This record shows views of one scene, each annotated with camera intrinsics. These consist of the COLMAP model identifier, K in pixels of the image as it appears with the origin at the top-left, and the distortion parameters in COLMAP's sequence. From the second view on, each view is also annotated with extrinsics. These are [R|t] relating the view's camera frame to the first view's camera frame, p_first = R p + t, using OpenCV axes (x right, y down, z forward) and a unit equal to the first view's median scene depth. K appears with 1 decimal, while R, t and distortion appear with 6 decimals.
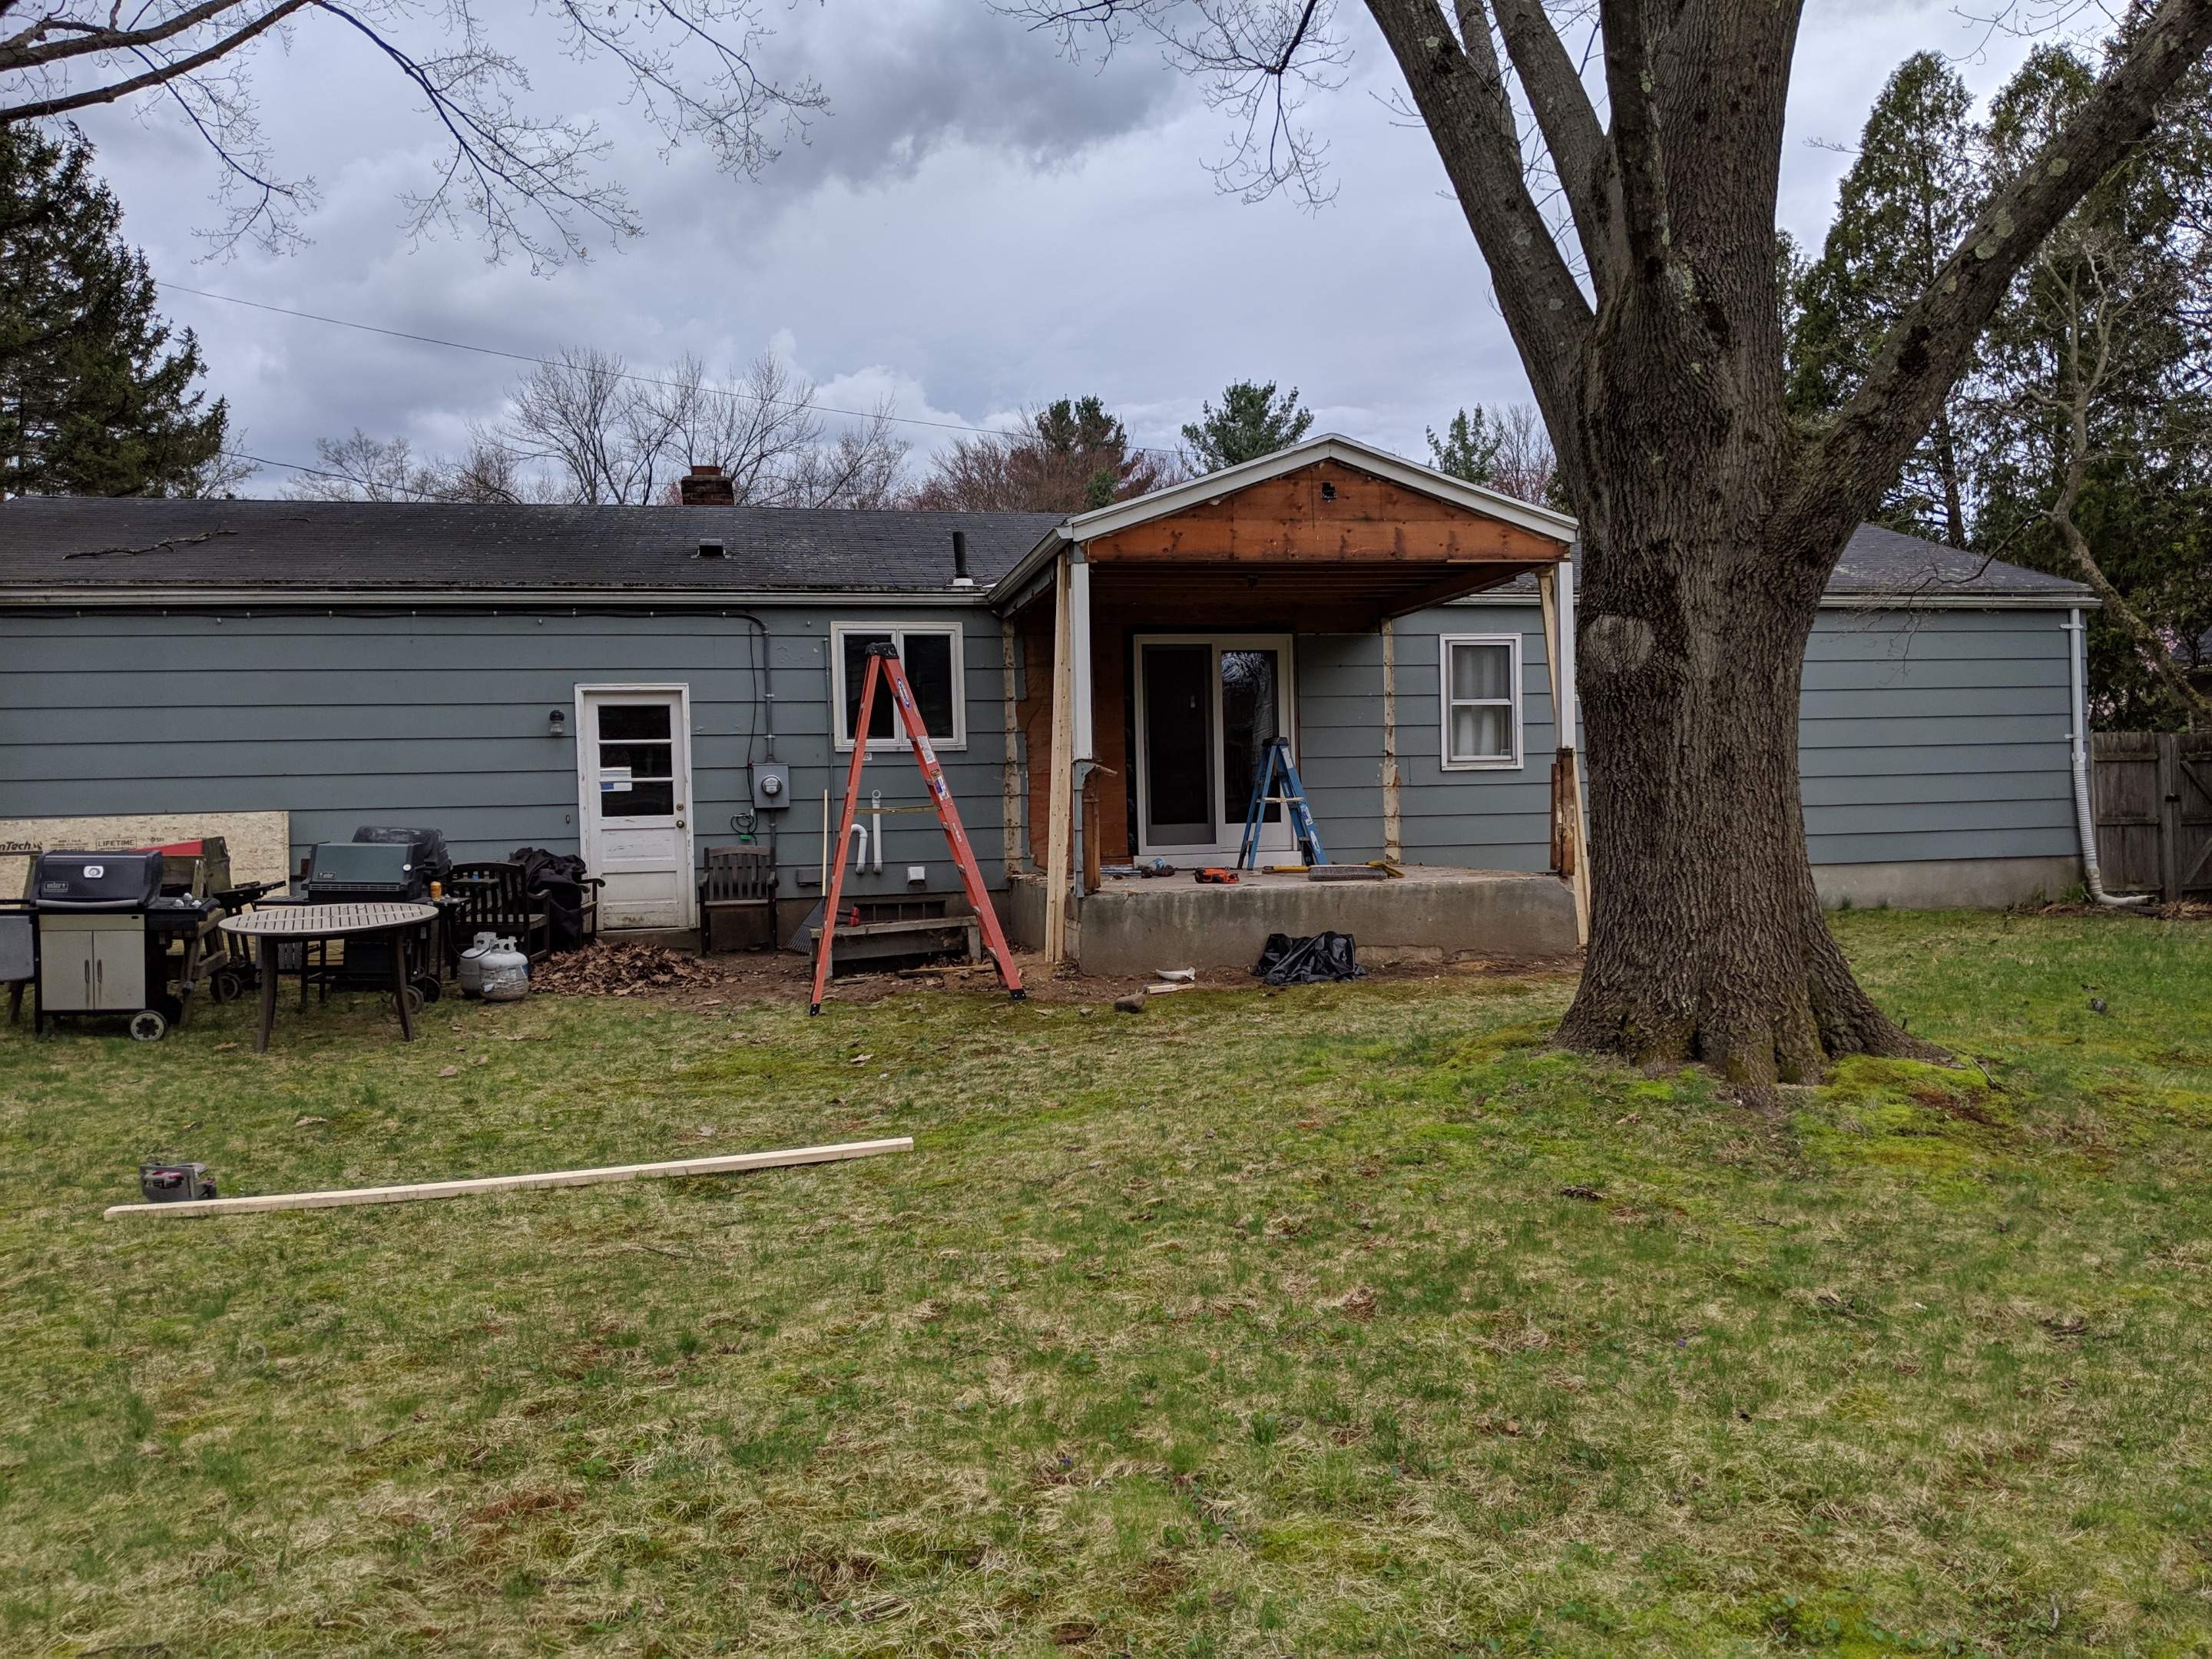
lens RADIAL K [[1784.4, 0, 1152.7], [0, 1784.4, 837.2], [0, 0, 1]] dist [0.078185, -0.117634]
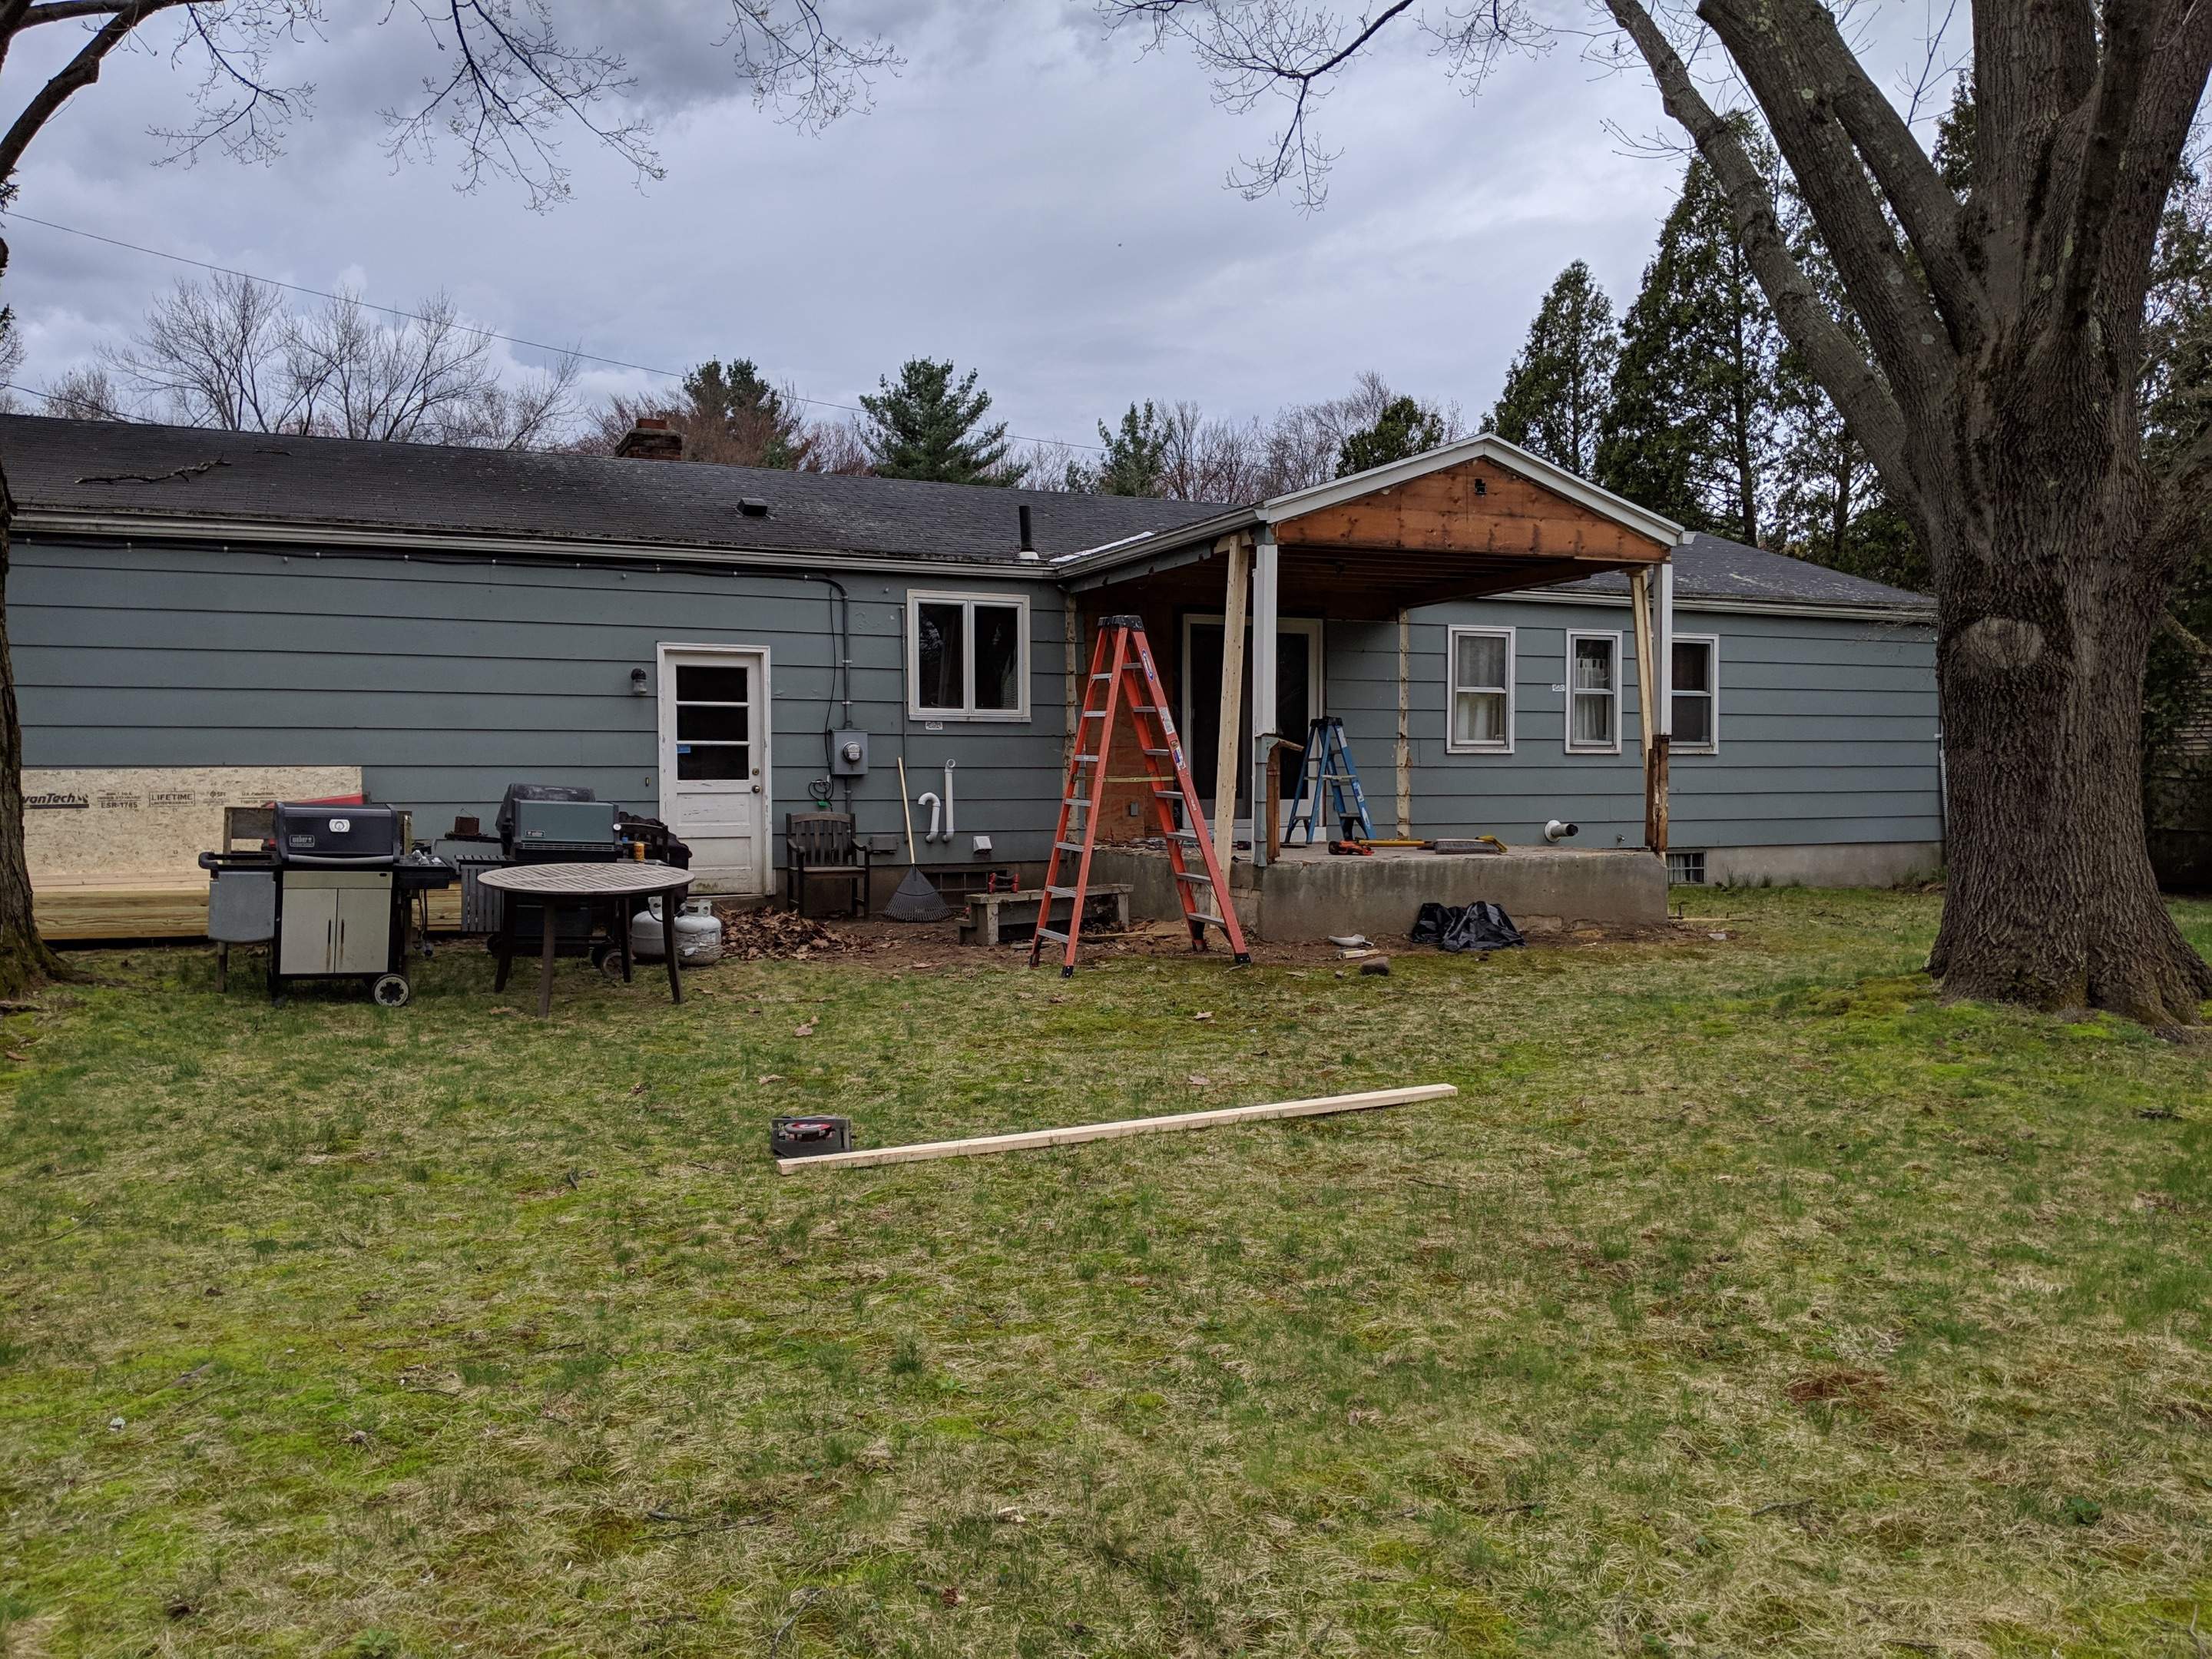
lens RADIAL K [[1784.4, 0, 1127.7], [0, 1784.4, 838.2], [0, 0, 1]] dist [0.078185, -0.117634]
pose [[0.976637, 0.013534, 0.214468, -0.273114], [-0.015853, 0.999833, 0.009099, 0.007312], [-0.214309, -0.012287, 0.976689, -0.000346]]
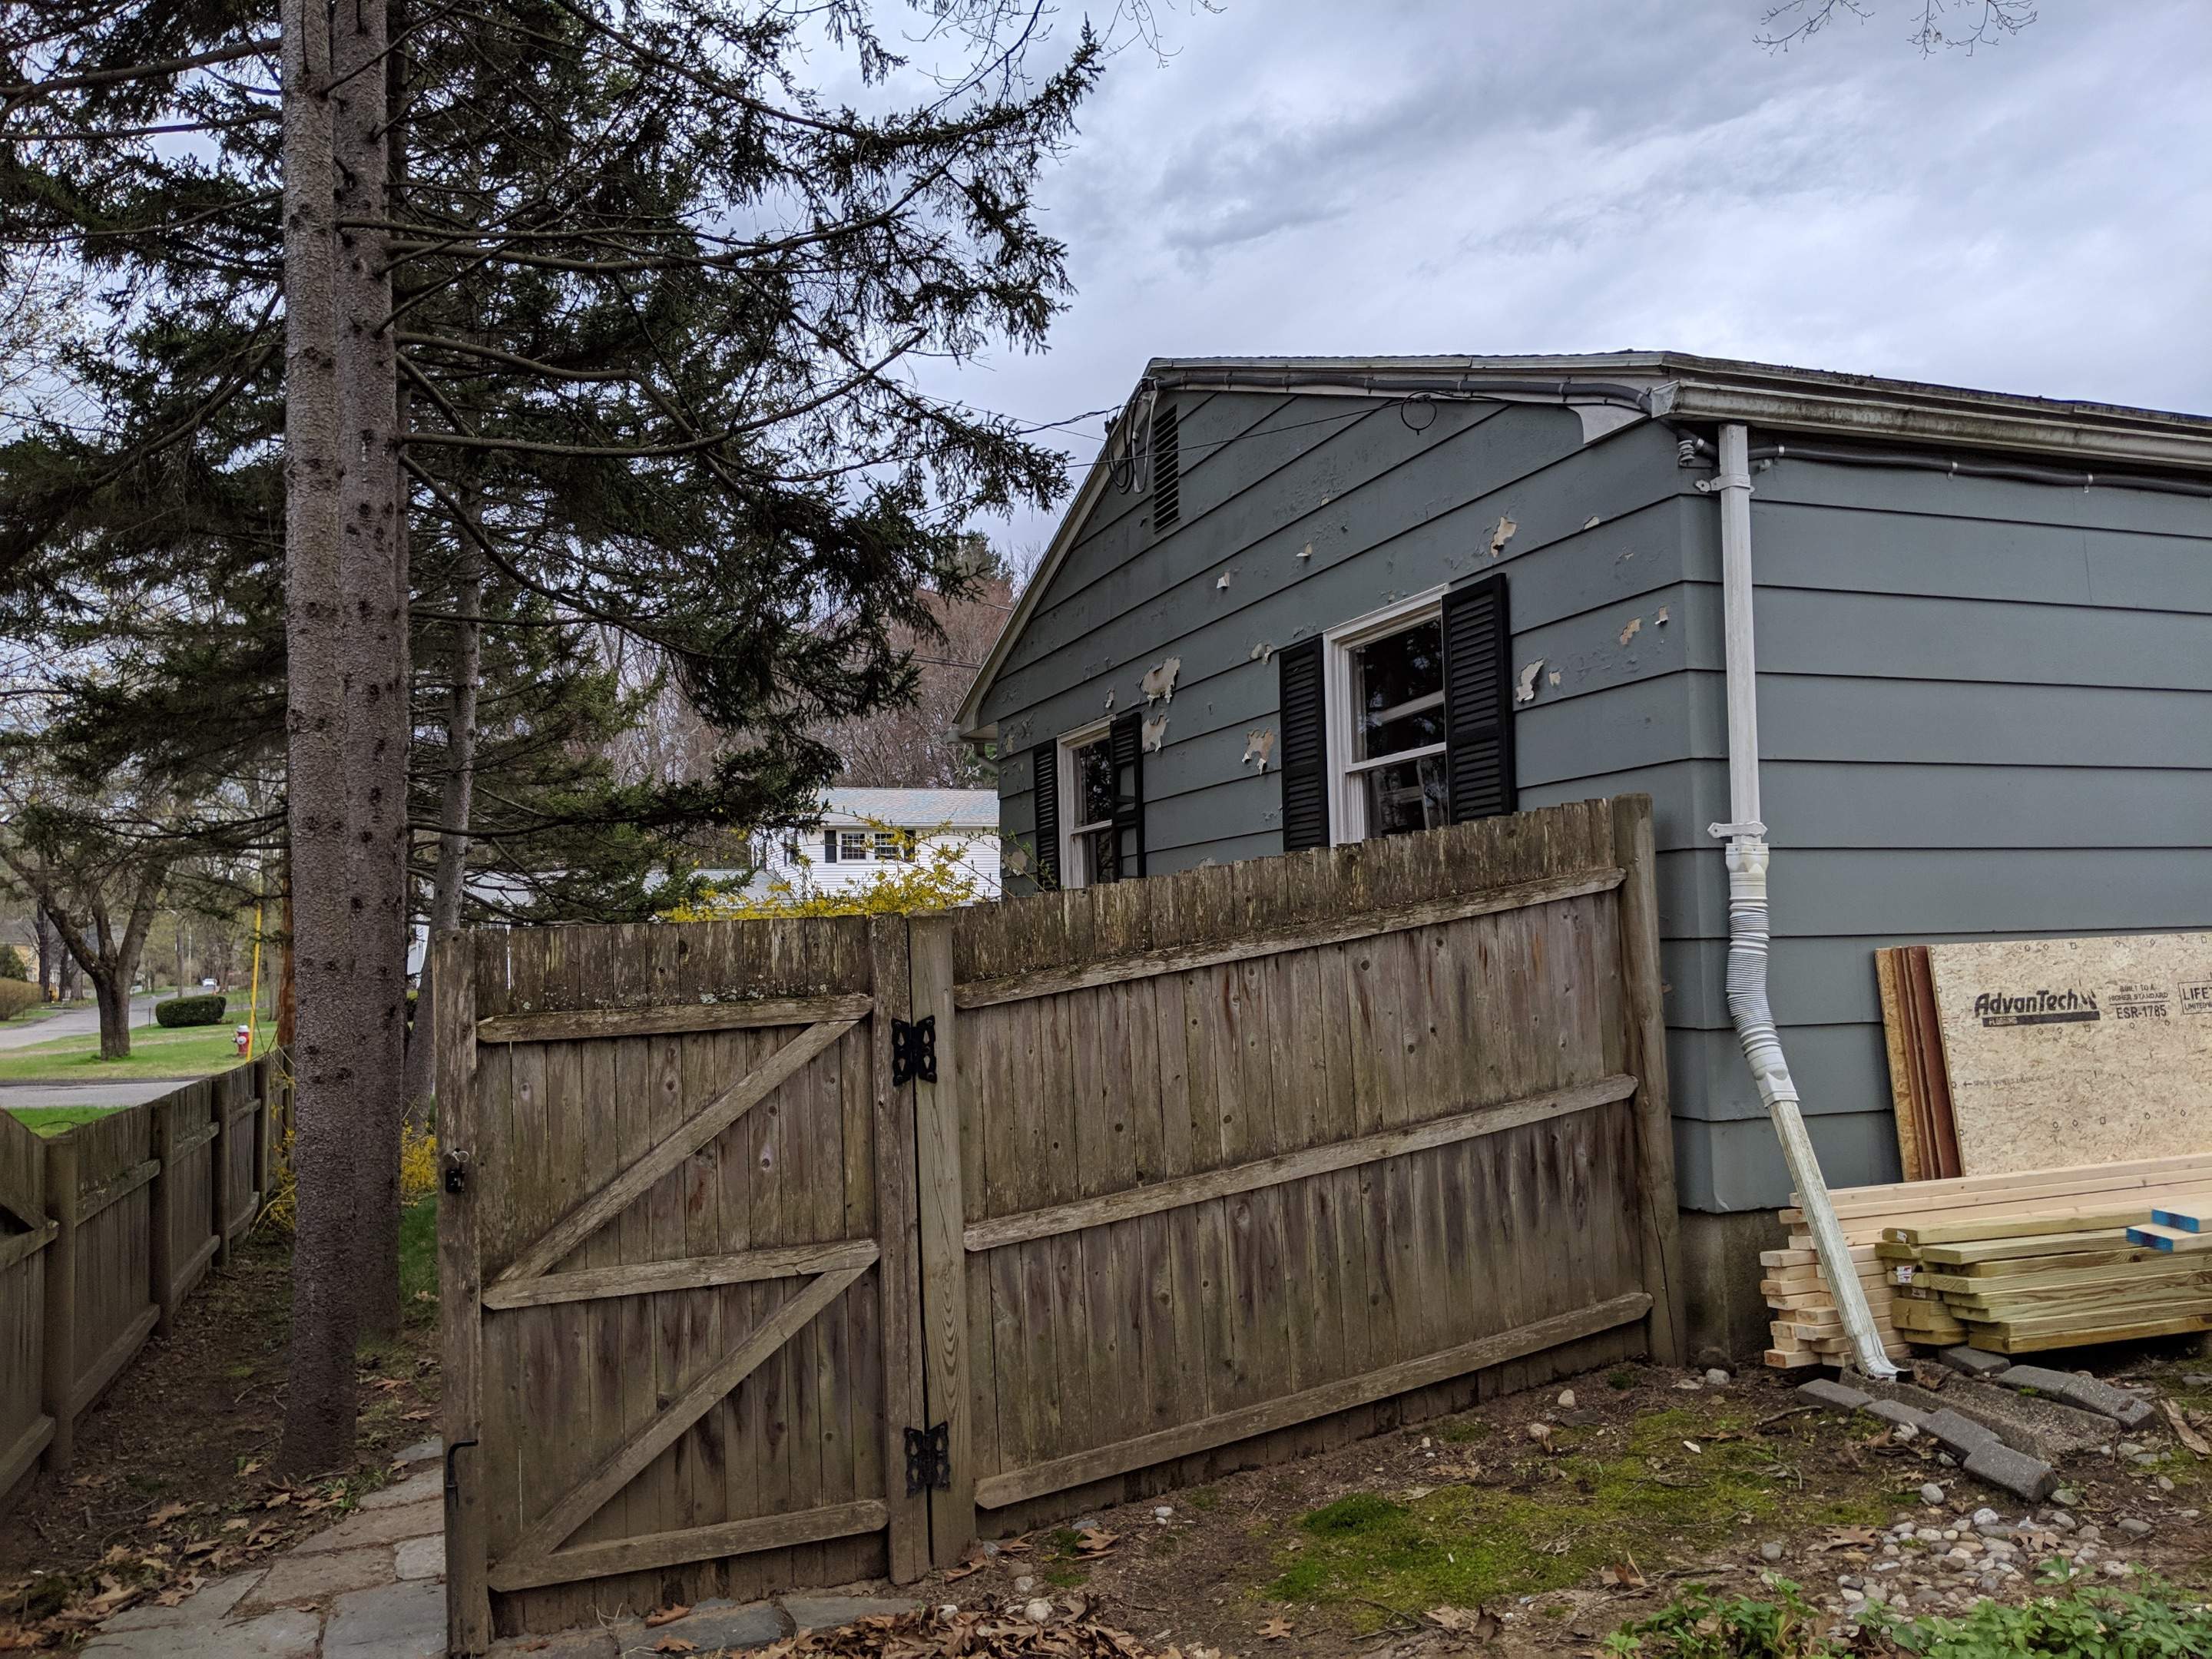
lens RADIAL K [[1784.4, 0, 1083.1], [0, 1784.4, 839.5], [0, 0, 1]] dist [0.078185, -0.117634]
pose [[0.984496, 0.005691, 0.175315, -0.849924], [0.013474, 0.994067, -0.107933, 0.009168], [-0.174890, 0.108622, 0.978578, 0.565919]]
